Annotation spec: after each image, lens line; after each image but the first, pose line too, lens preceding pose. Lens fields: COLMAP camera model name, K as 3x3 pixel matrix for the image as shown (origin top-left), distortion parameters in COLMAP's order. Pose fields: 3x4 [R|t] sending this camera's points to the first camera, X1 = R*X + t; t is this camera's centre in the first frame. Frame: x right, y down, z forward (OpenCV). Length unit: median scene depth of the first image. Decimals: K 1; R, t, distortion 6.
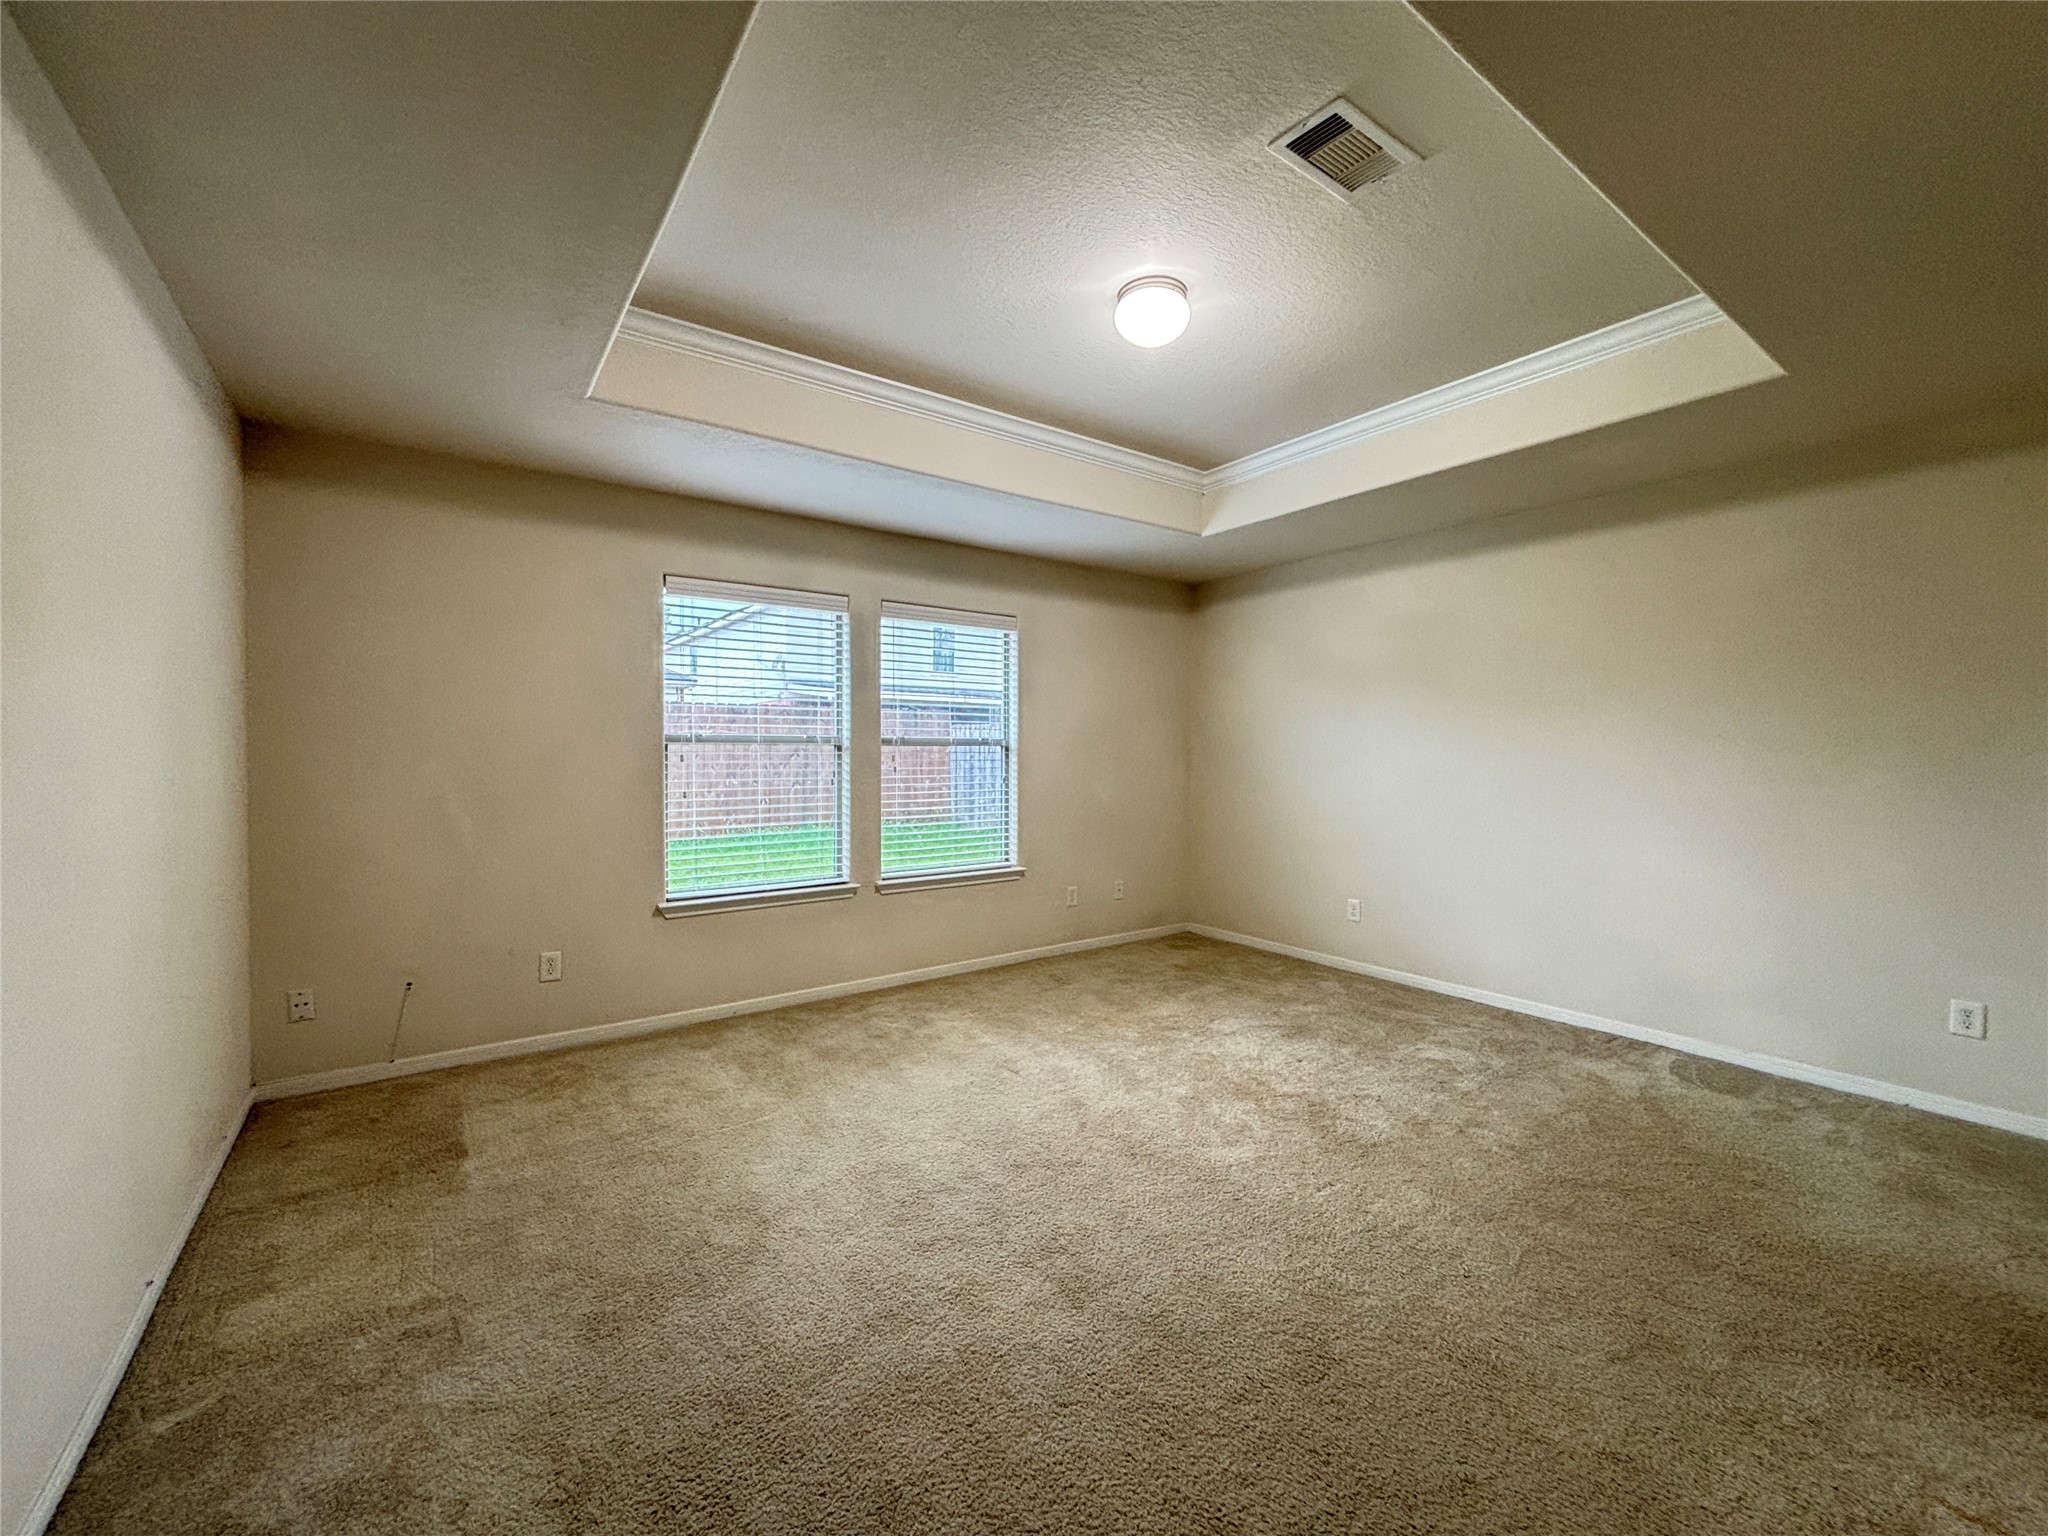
lens RADIAL K [[822.9, 0, 1030.9], [0, 822.9, 774.2], [0, 0, 1]] dist [0.003223, -0.000415]
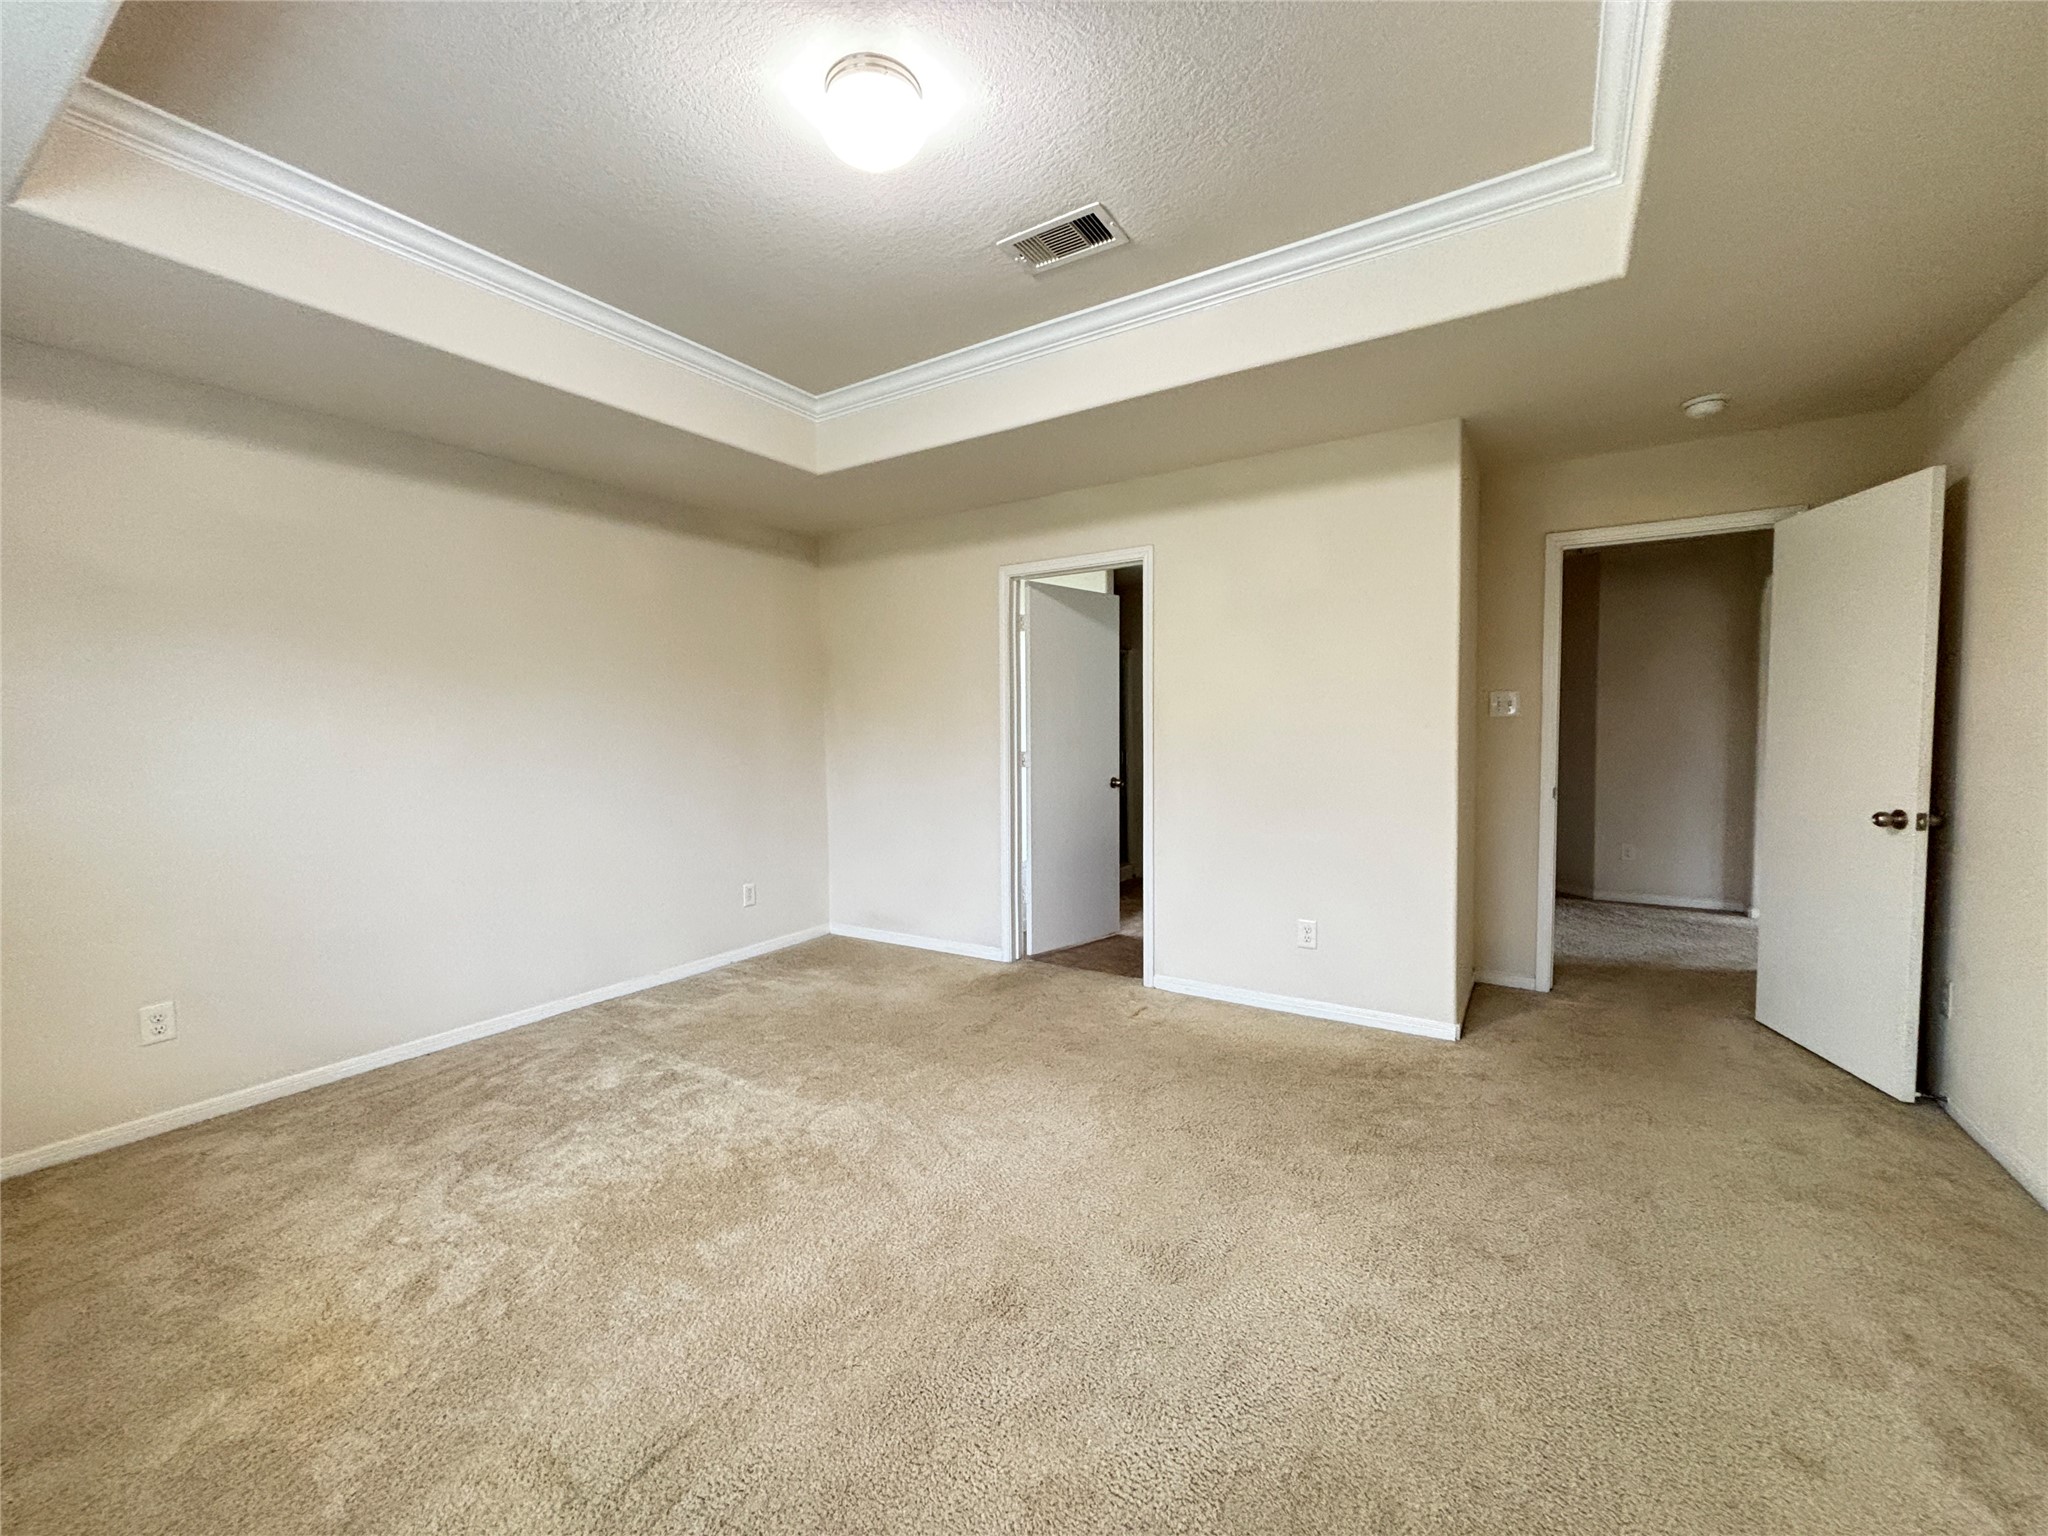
lens RADIAL K [[822.9, 0, 1027.6], [0, 822.9, 769.0], [0, 0, 1]] dist [0.003223, -0.000415]
pose [[-0.360687, -0.044984, 0.931601, -0.420850], [0.043819, 0.996916, 0.065104, -0.021620], [-0.931657, 0.064304, -0.357604, 0.813694]]
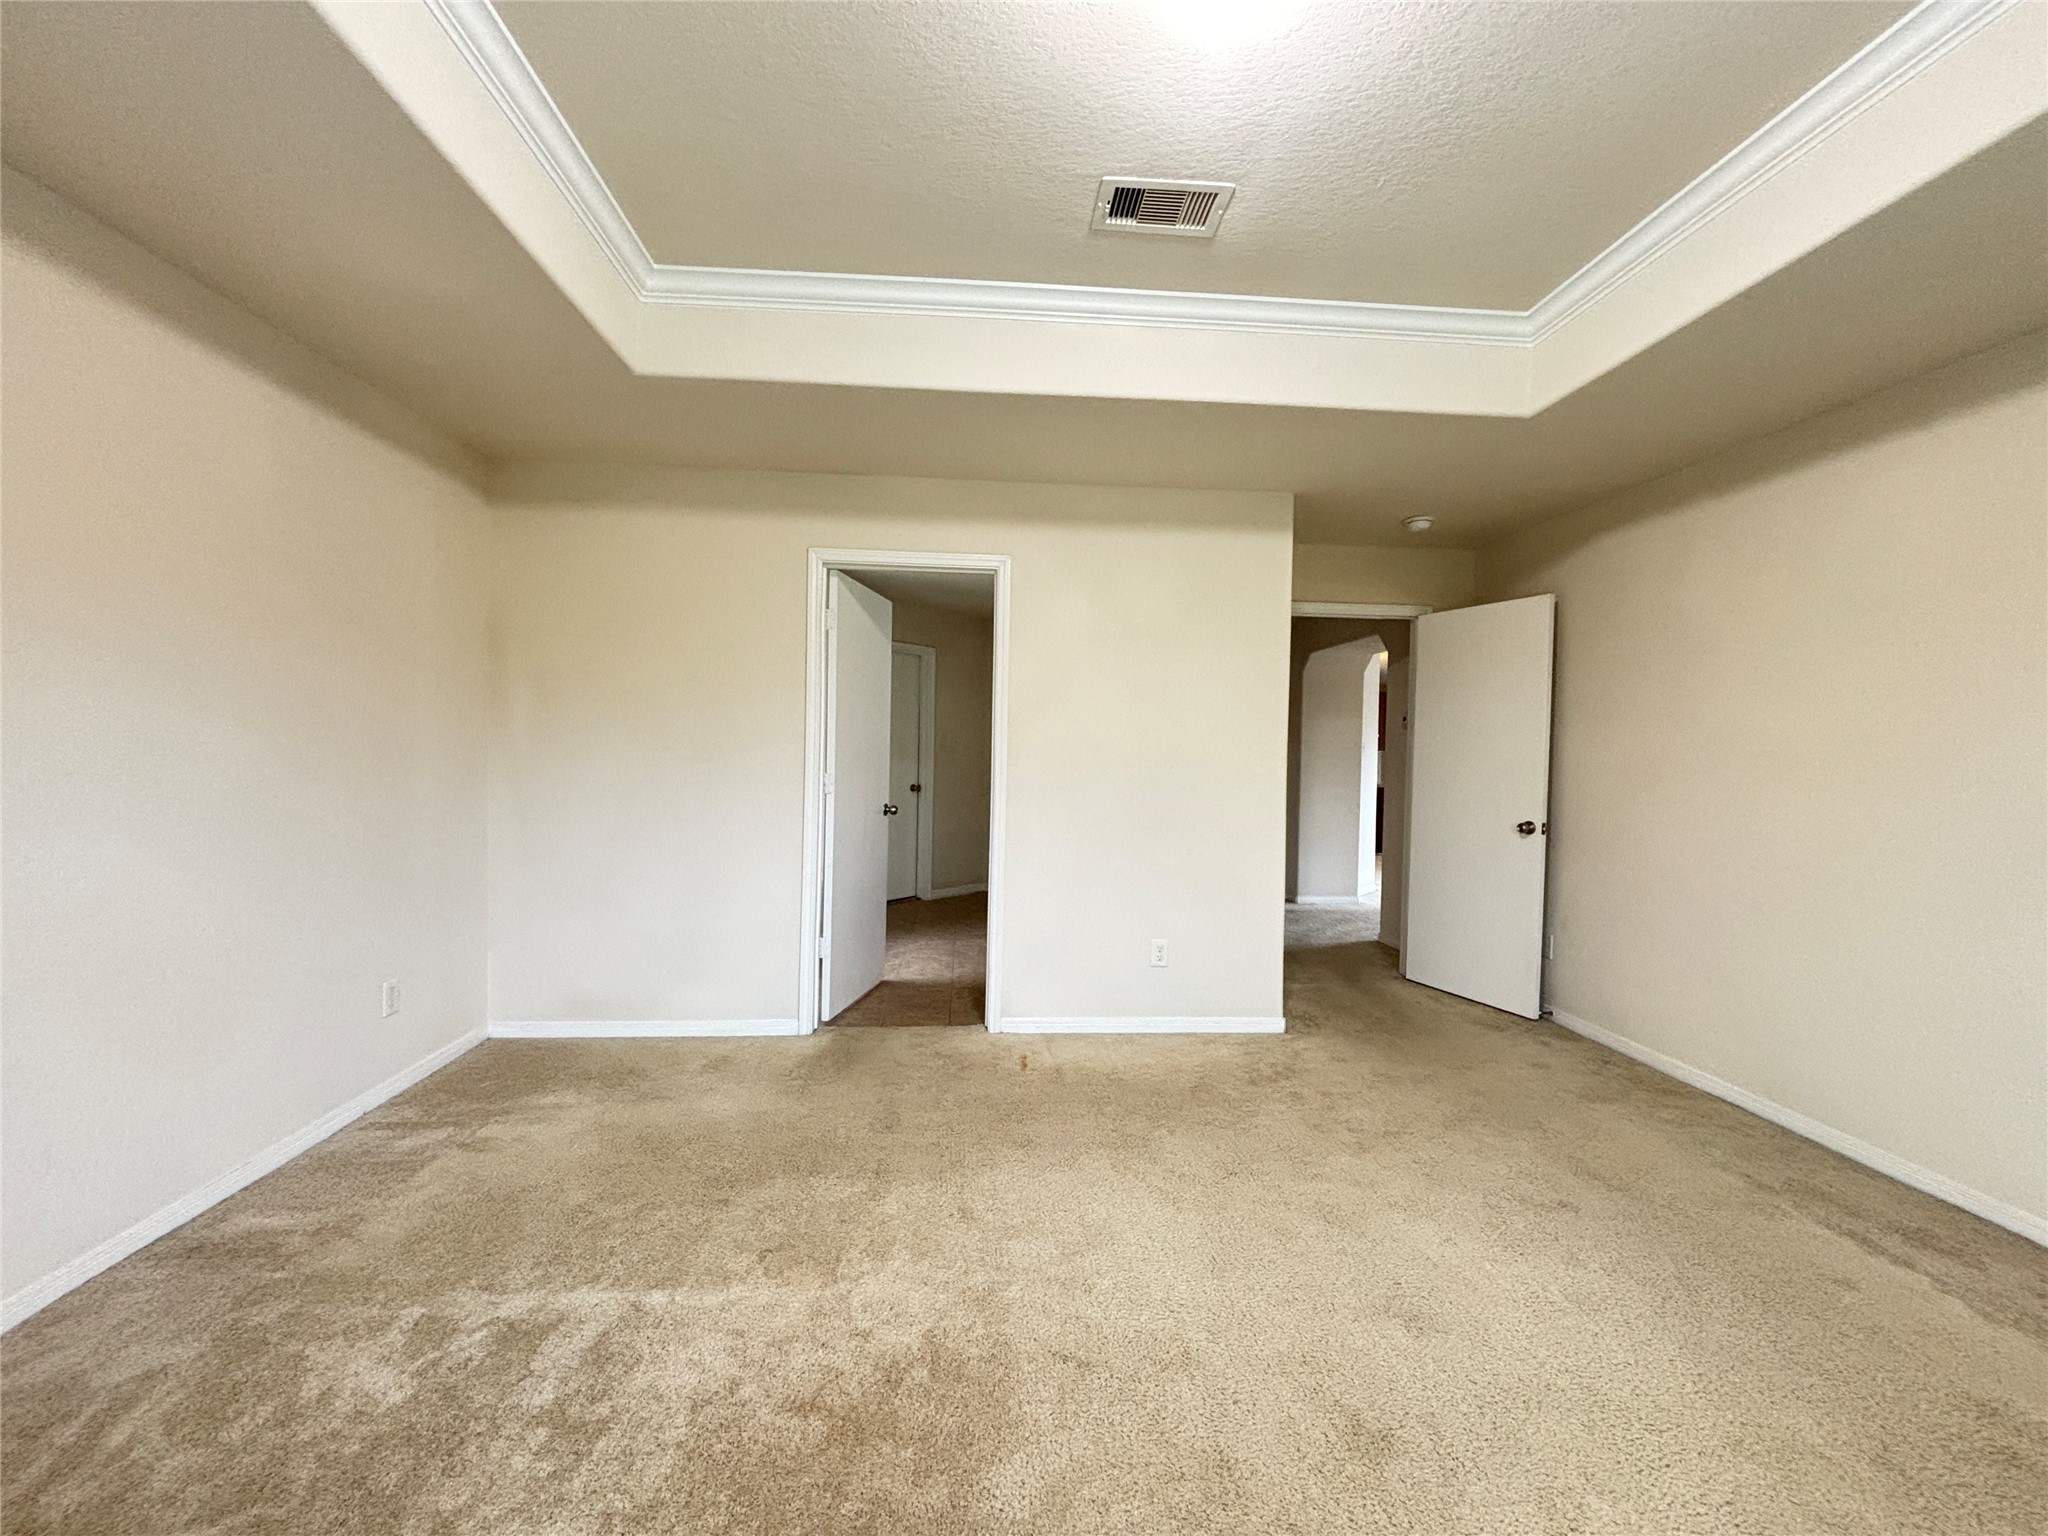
lens RADIAL K [[822.9, 0, 1013.4], [0, 822.9, 769.9], [0, 0, 1]] dist [0.003223, -0.000415]
pose [[-0.841608, -0.028429, 0.539340, -0.036317], [-0.000187, 0.998629, 0.052347, -0.027098], [-0.540089, 0.043955, -0.840459, 1.098081]]
